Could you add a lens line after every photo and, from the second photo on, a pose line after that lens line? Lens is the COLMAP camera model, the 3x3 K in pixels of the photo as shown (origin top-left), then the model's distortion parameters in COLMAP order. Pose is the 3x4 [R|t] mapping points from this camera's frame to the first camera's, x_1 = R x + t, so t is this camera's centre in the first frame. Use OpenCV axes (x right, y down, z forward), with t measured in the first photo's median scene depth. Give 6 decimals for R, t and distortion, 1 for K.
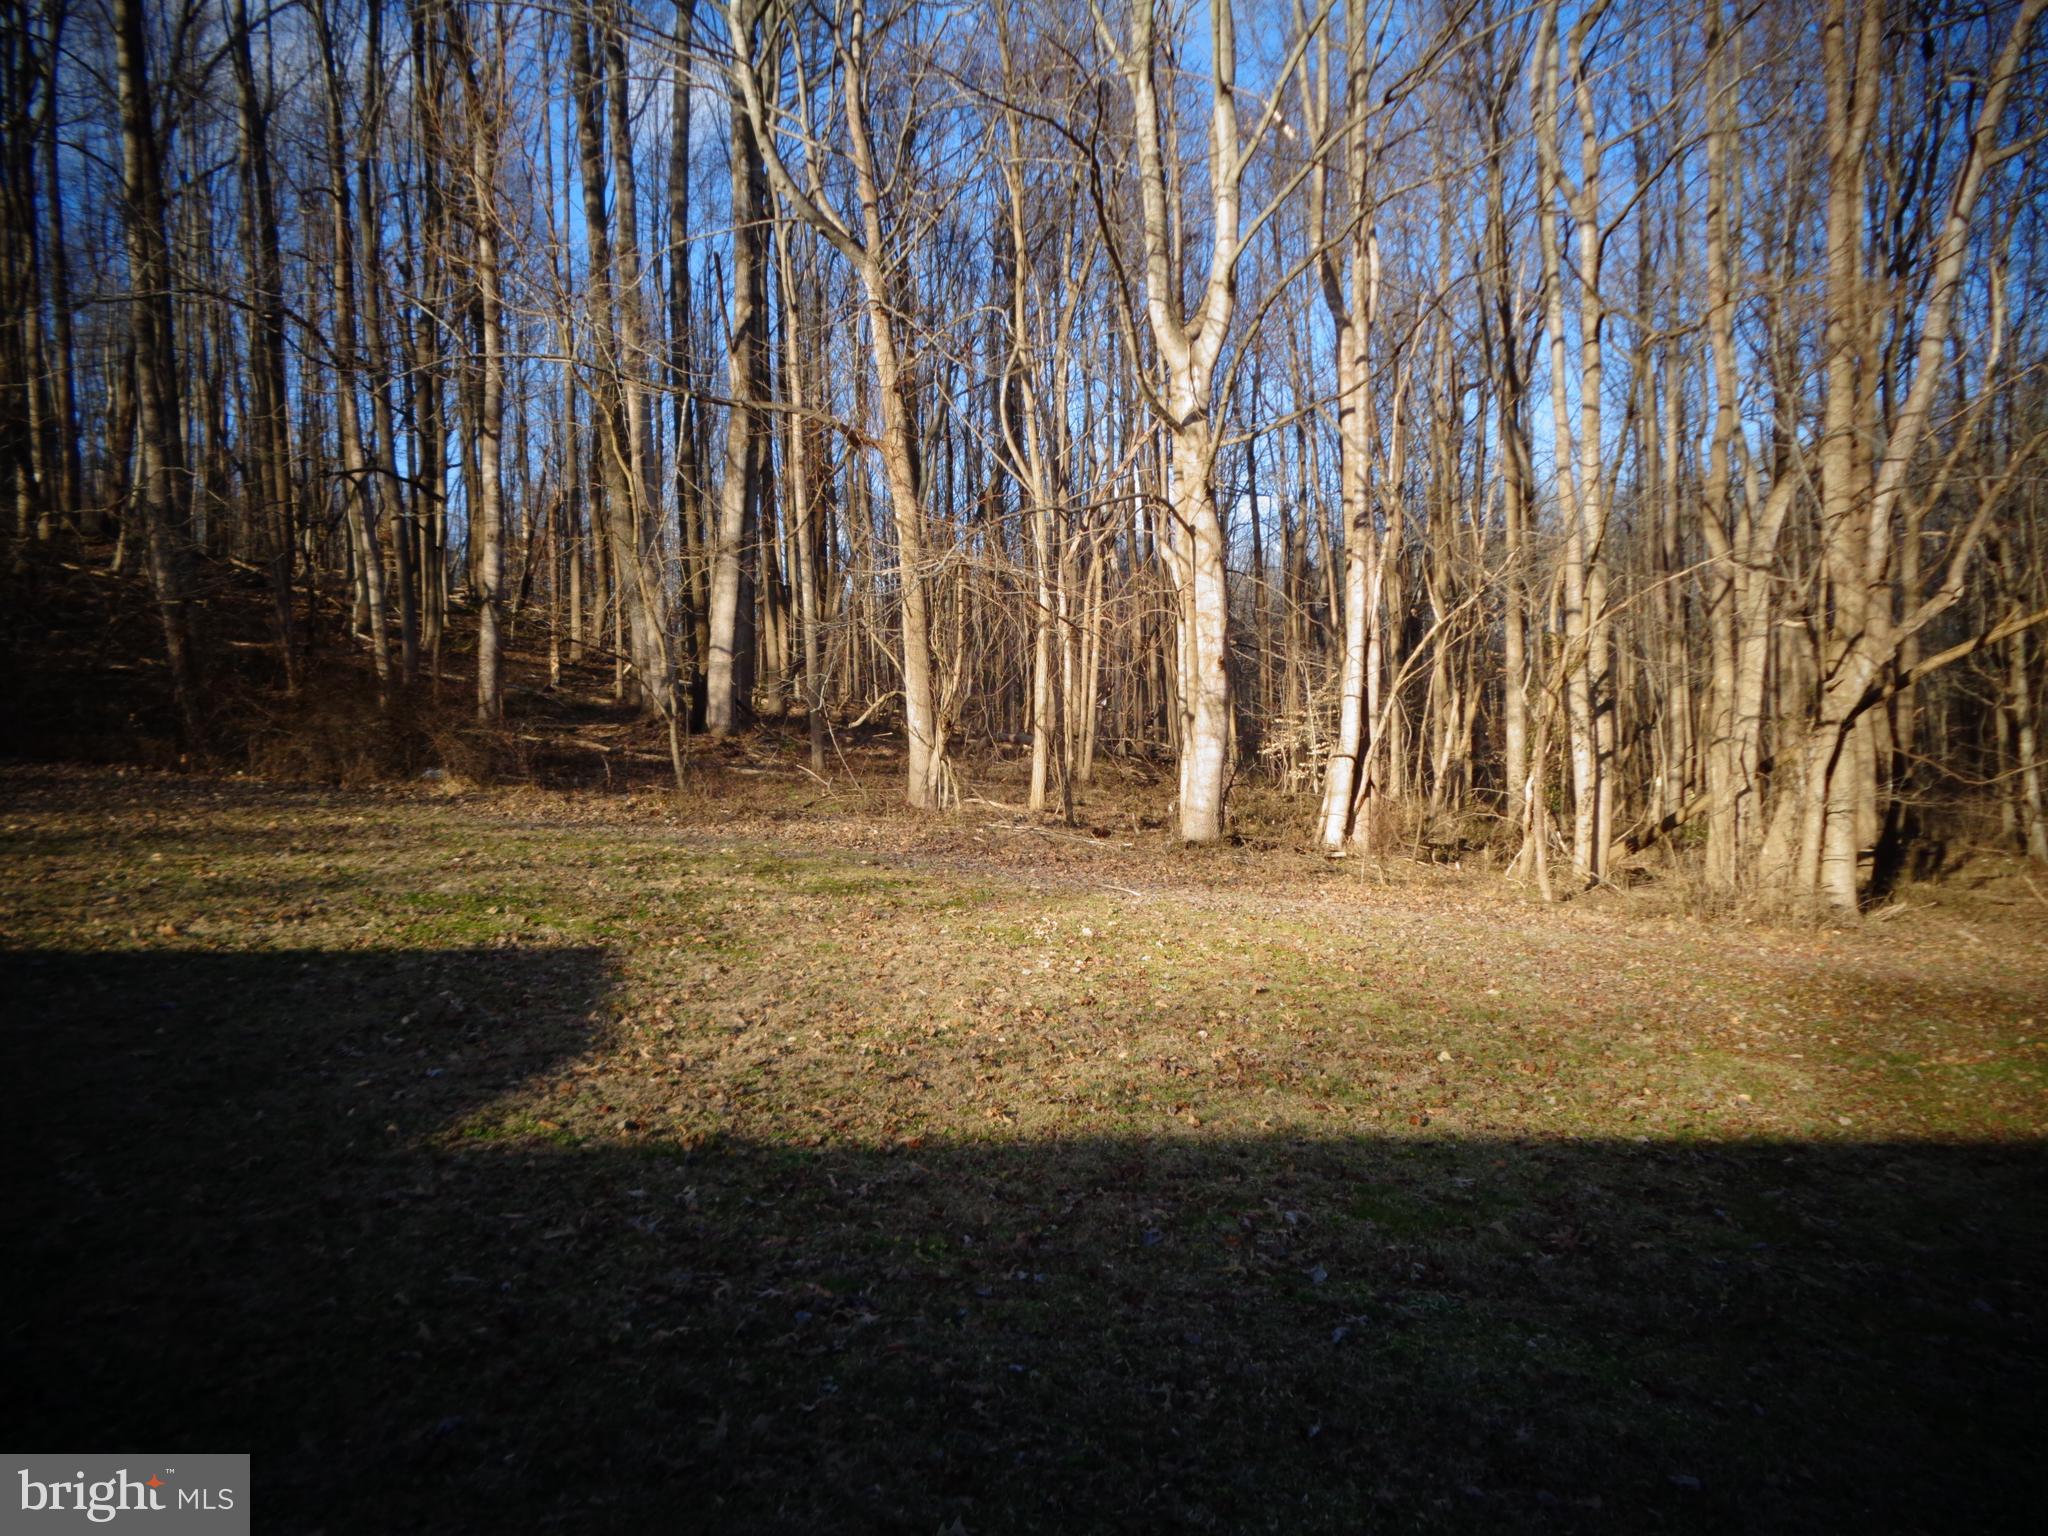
lens RADIAL K [[1513.4, 0, 1024.0], [0, 1513.4, 768.0], [0, 0, 1]] dist [0.011728, -0.000615]
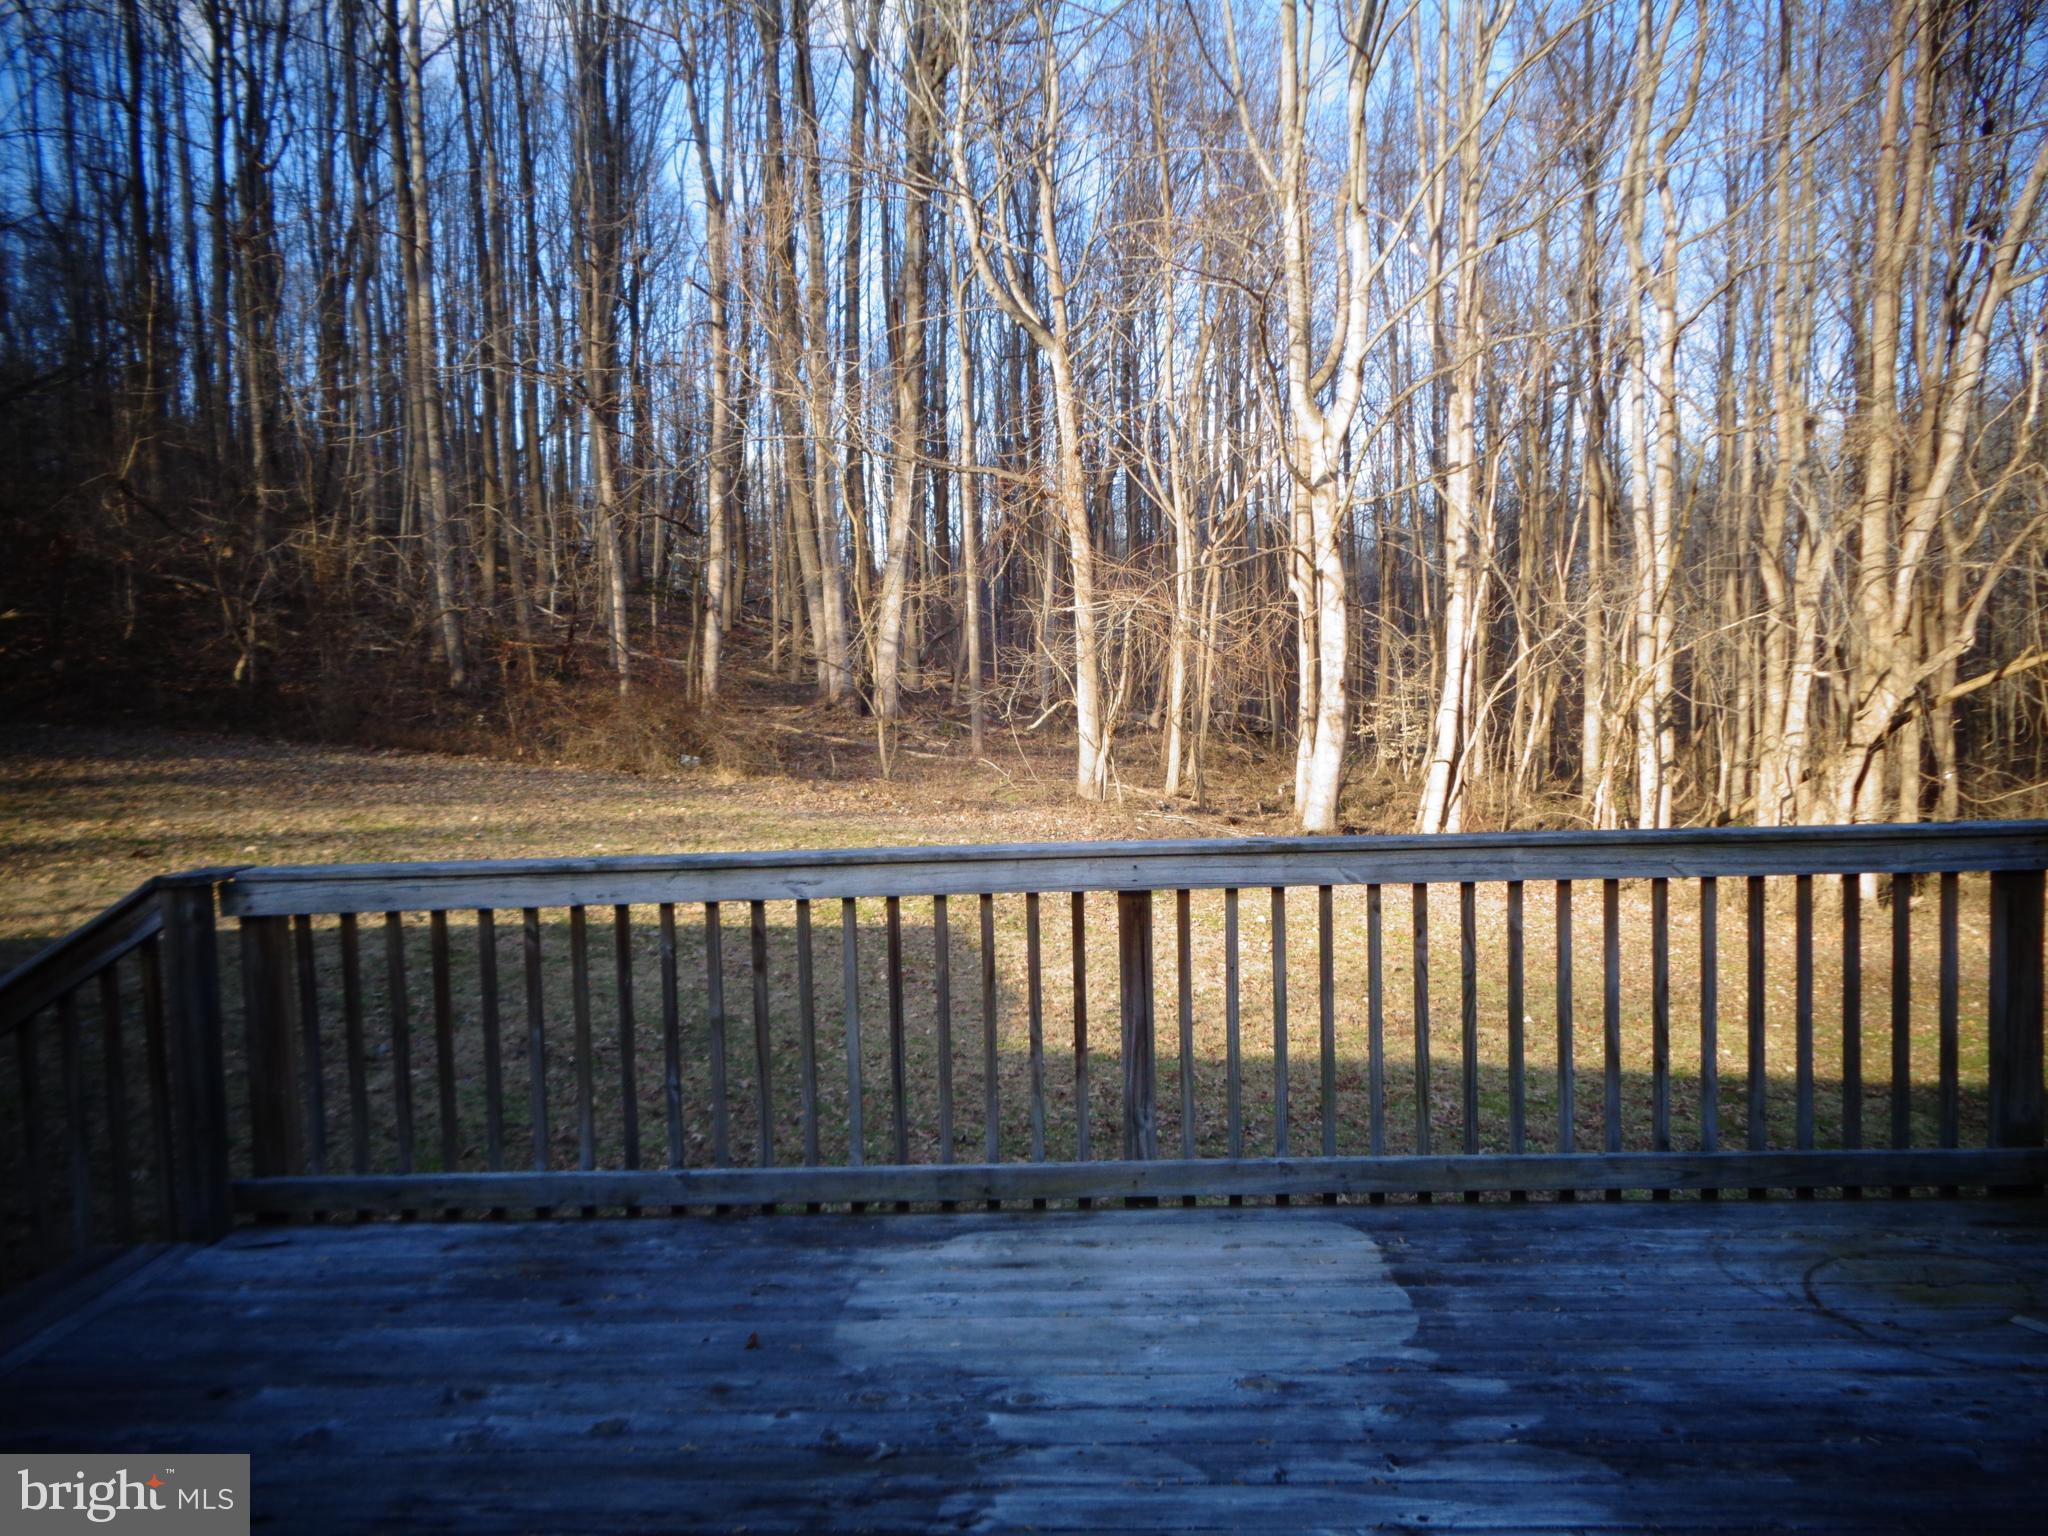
lens RADIAL K [[1522.6, 0, 1014.6], [0, 1522.6, 762.2], [0, 0, 1]] dist [0.002335, 0.001831]
pose [[0.998524, 0.022961, -0.049226, -0.065368], [-0.021255, 0.999165, 0.034893, -0.042834], [0.049986, -0.033795, 0.998178, -0.211637]]
